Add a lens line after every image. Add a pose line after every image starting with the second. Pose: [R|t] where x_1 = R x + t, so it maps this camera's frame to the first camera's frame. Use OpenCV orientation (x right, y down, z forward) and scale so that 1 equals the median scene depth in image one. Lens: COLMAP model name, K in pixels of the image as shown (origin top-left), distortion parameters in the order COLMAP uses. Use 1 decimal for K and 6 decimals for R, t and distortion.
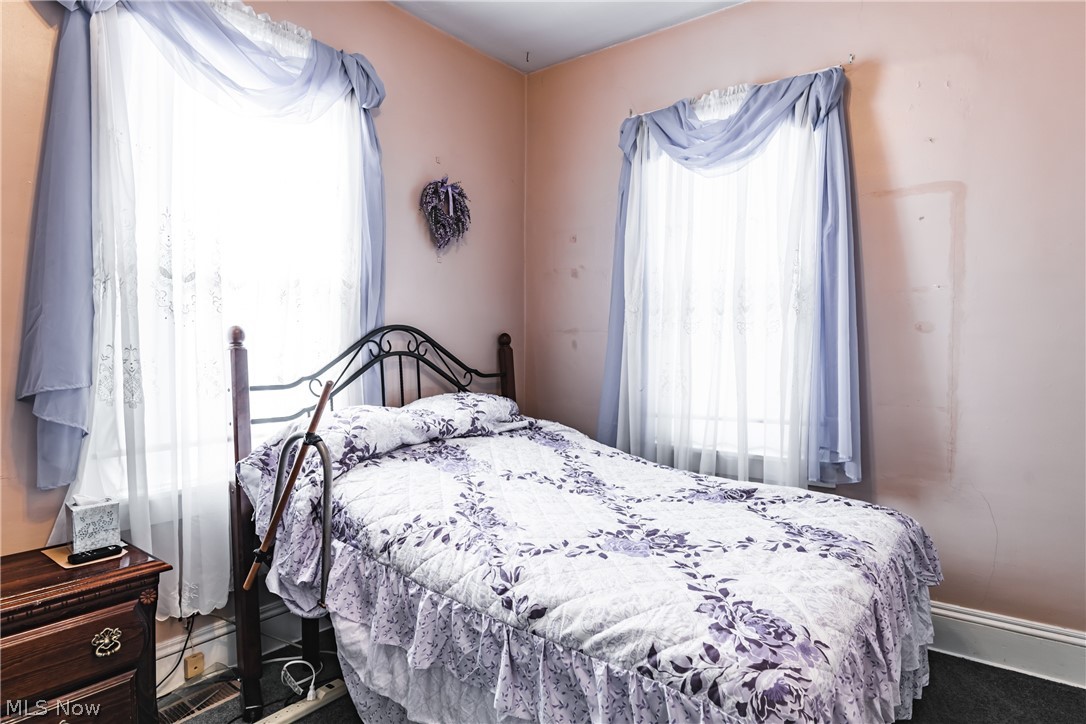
lens RADIAL K [[635.0, 0, 540.7], [0, 635.0, 359.2], [0, 0, 1]] dist [-0.001335, 0.000146]
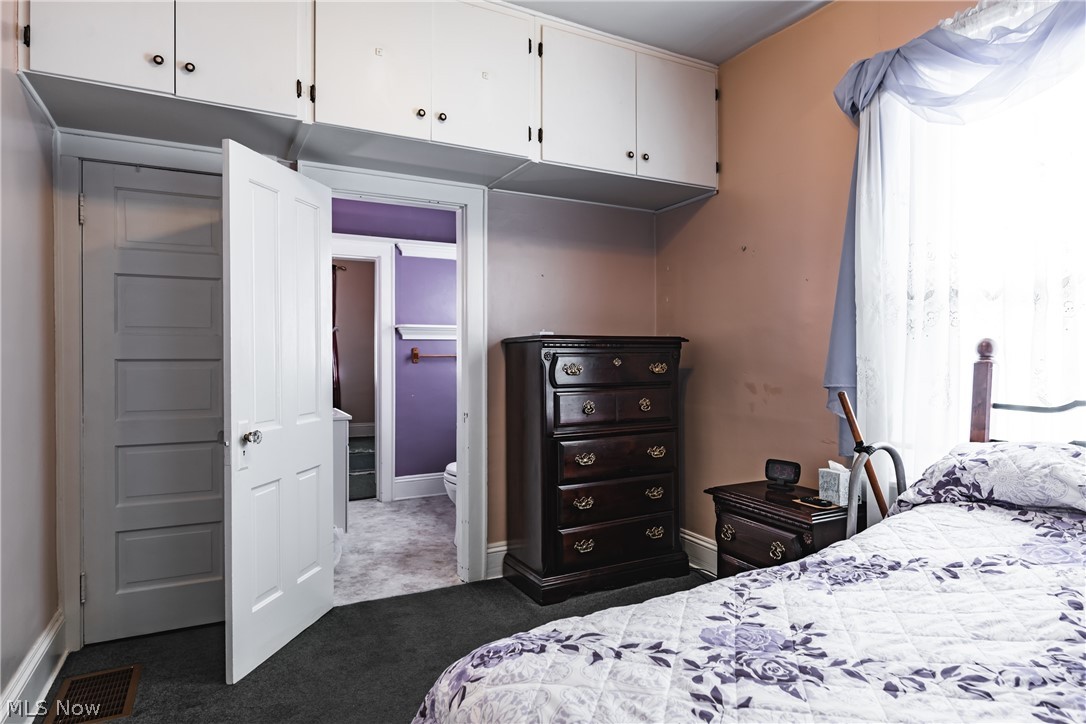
lens RADIAL K [[624.2, 0, 541.4], [0, 624.2, 350.1], [0, 0, 1]] dist [-0.000223, -0.000771]
pose [[-0.438168, -0.004157, -0.898884, 0.809748], [-0.032058, 0.999425, 0.011005, -0.029038], [0.898321, 0.033638, -0.438049, 1.008190]]
